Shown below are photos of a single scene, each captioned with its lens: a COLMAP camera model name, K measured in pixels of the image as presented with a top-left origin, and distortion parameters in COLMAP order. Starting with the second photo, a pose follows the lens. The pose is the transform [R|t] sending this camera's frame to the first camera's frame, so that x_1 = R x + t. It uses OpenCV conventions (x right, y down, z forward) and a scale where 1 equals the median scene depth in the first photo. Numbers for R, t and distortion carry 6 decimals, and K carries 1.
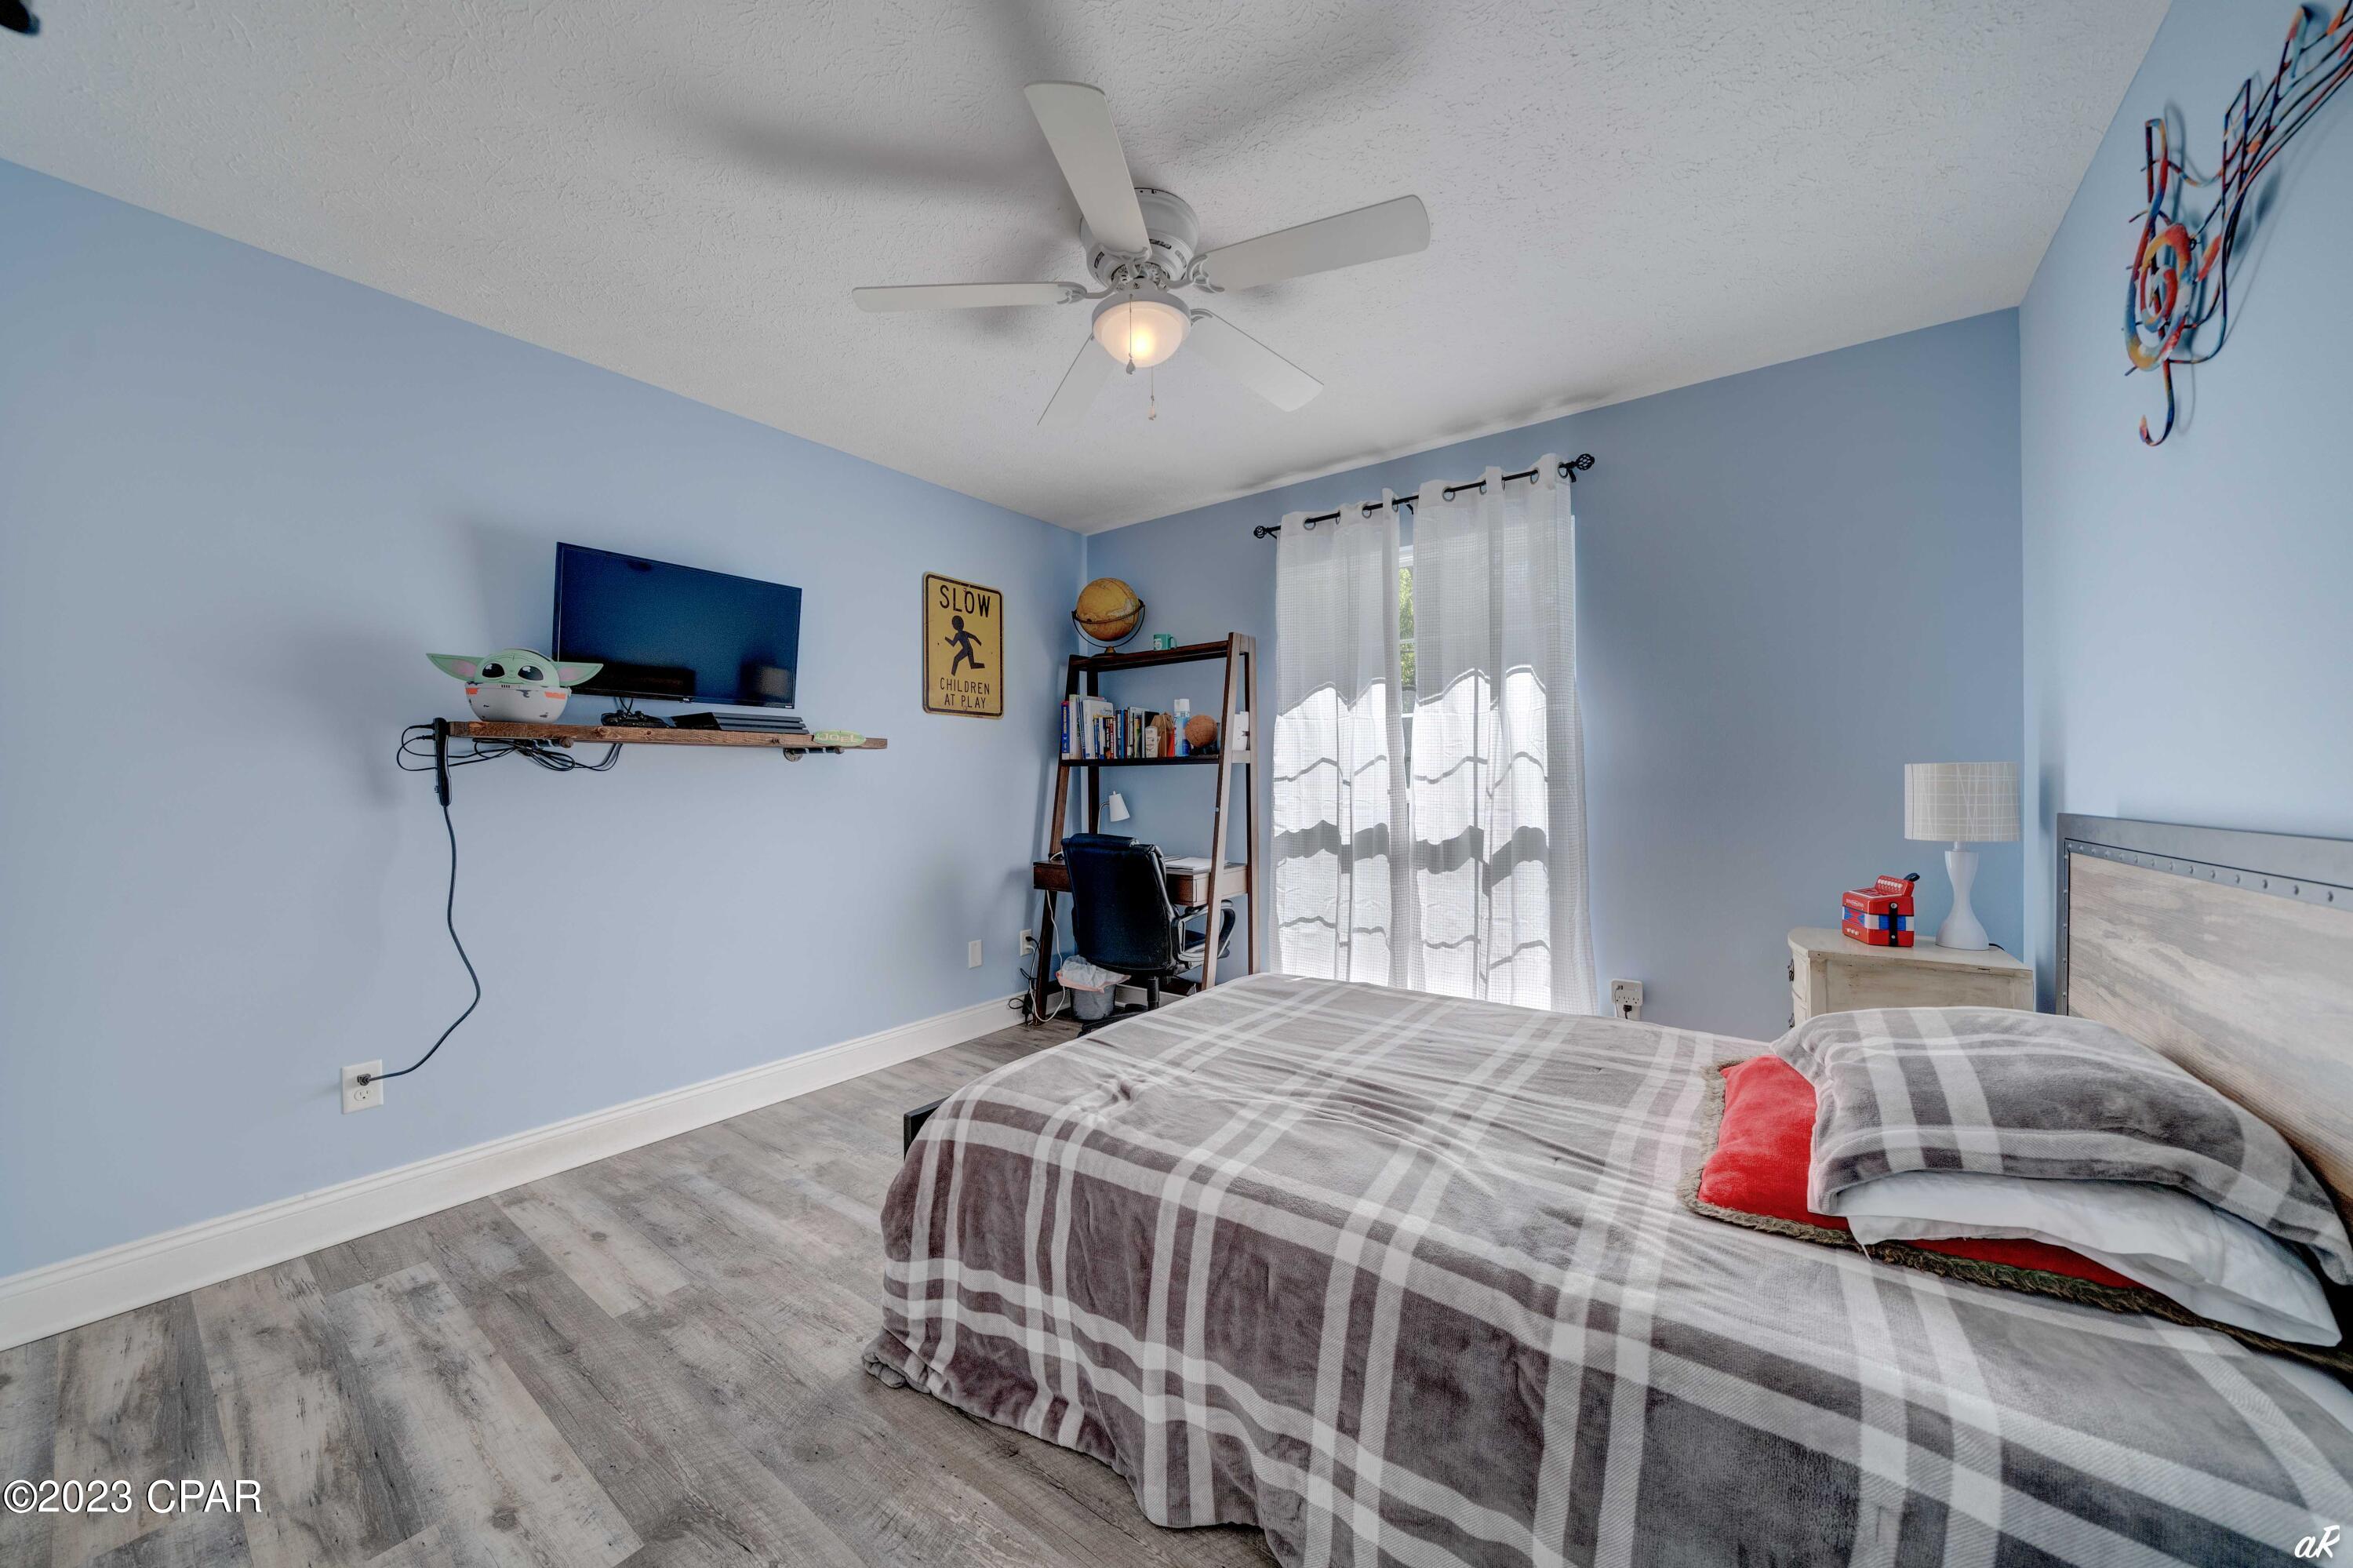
lens RADIAL K [[808.8, 0, 1164.3], [0, 808.8, 785.4], [0, 0, 1]] dist [-0.002158, -0.000254]
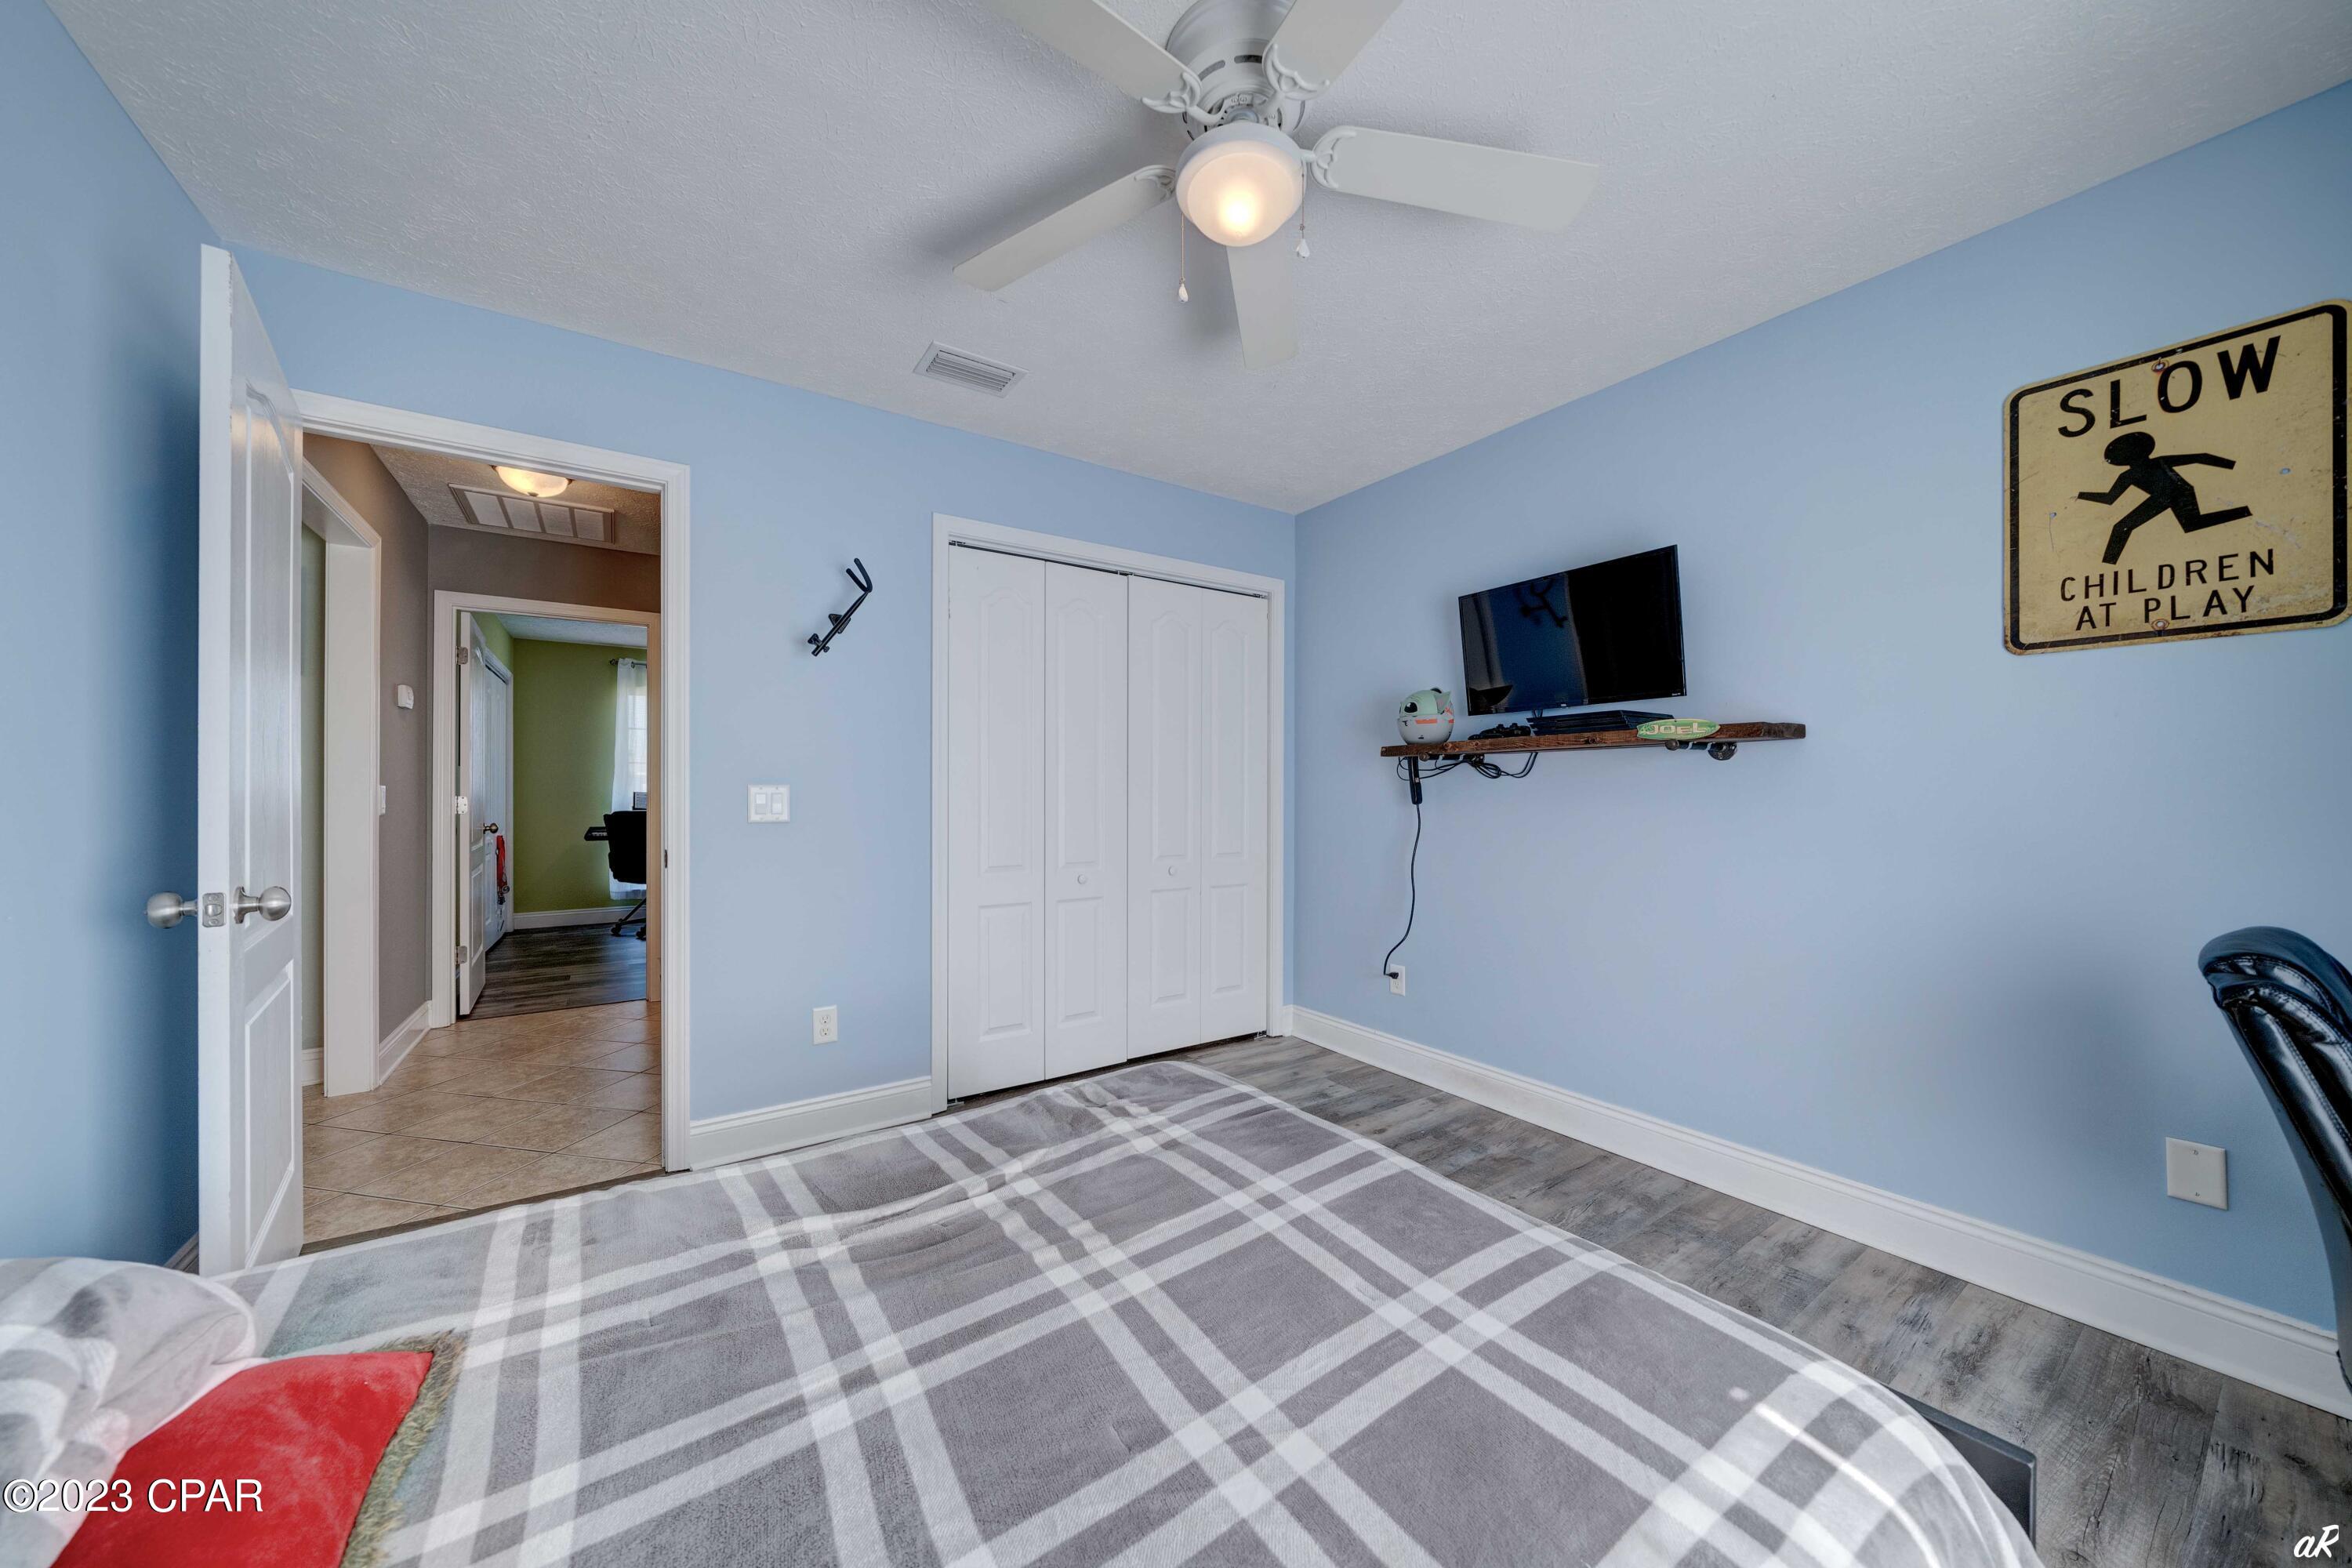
lens RADIAL K [[819.4, 0, 1178.4], [0, 819.4, 796.6], [0, 0, 1]] dist [-0.003285, -0.000226]
pose [[-0.327075, 0.005188, -0.944984, 0.390896], [-0.005040, 0.999961, 0.007235, 0.001906], [0.944985, 0.007129, -0.327037, 0.653385]]
